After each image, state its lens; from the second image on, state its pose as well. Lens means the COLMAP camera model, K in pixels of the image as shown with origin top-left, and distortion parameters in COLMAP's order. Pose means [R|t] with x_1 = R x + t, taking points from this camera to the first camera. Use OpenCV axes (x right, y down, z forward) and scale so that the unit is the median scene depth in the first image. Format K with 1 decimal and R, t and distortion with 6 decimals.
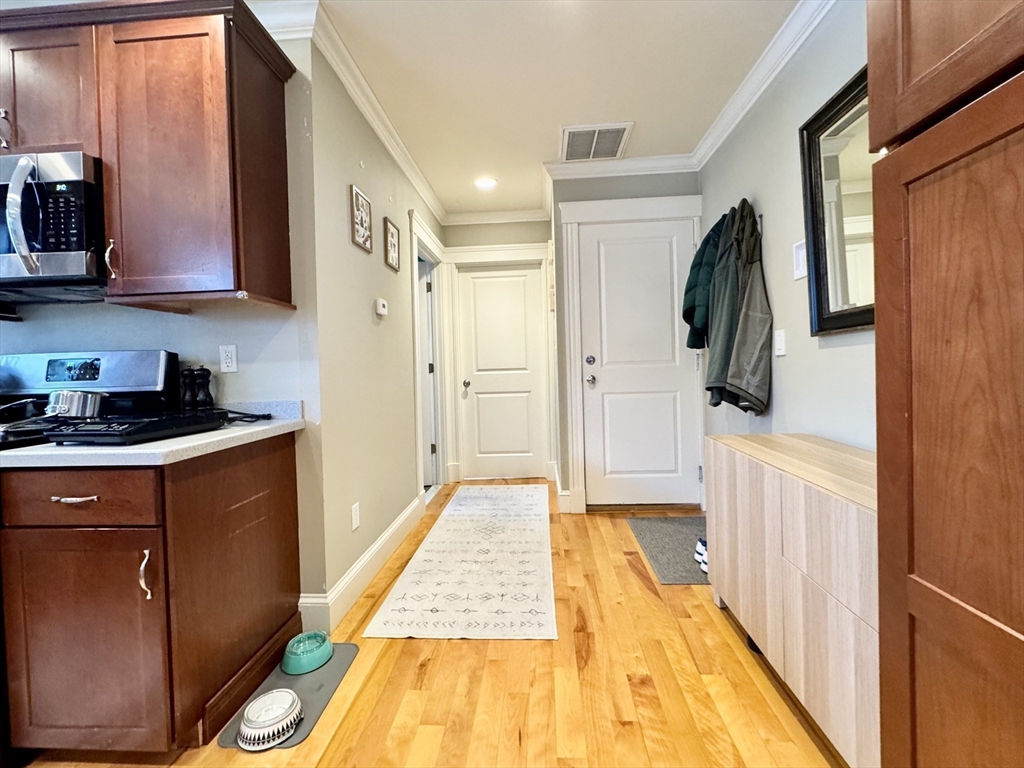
lens RADIAL K [[407.1, 0, 516.4], [0, 407.1, 376.3], [0, 0, 1]] dist [-0.001409, 0.000061]
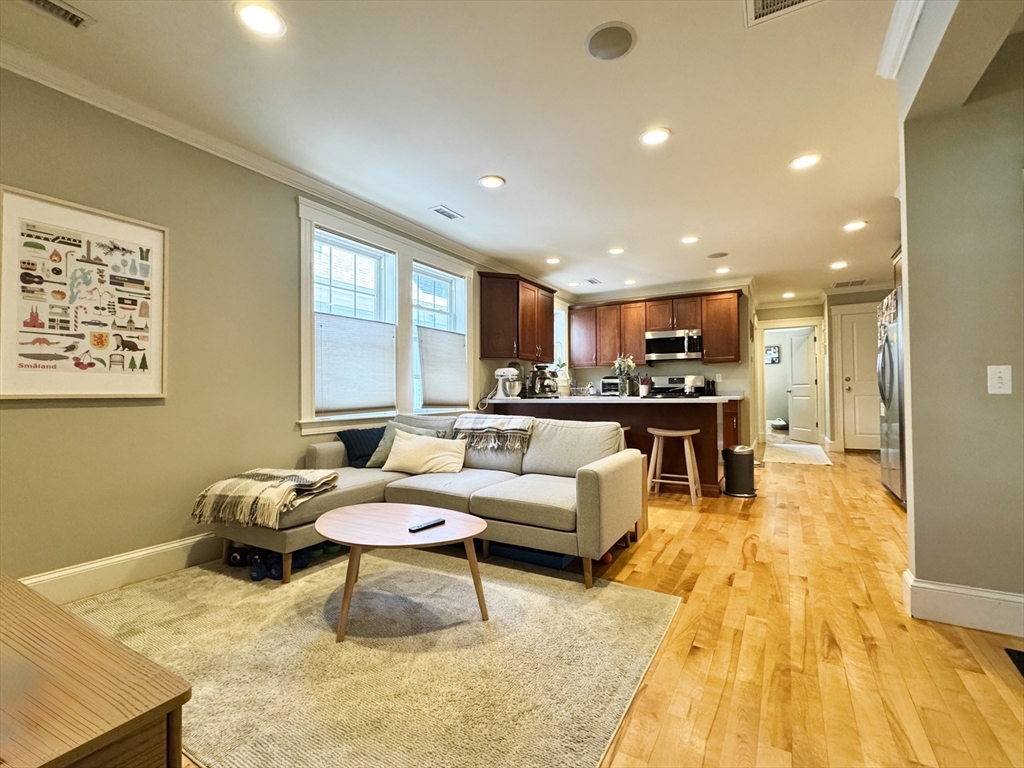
lens RADIAL K [[452.1, 0, 525.2], [0, 452.1, 384.3], [0, 0, 1]] dist [0.001377, -0.000338]
pose [[0.896837, 0.010824, -0.442228, -0.287168], [-0.024055, 0.999415, -0.024321, 0.085118], [0.441706, 0.032450, 0.896573, -1.887452]]
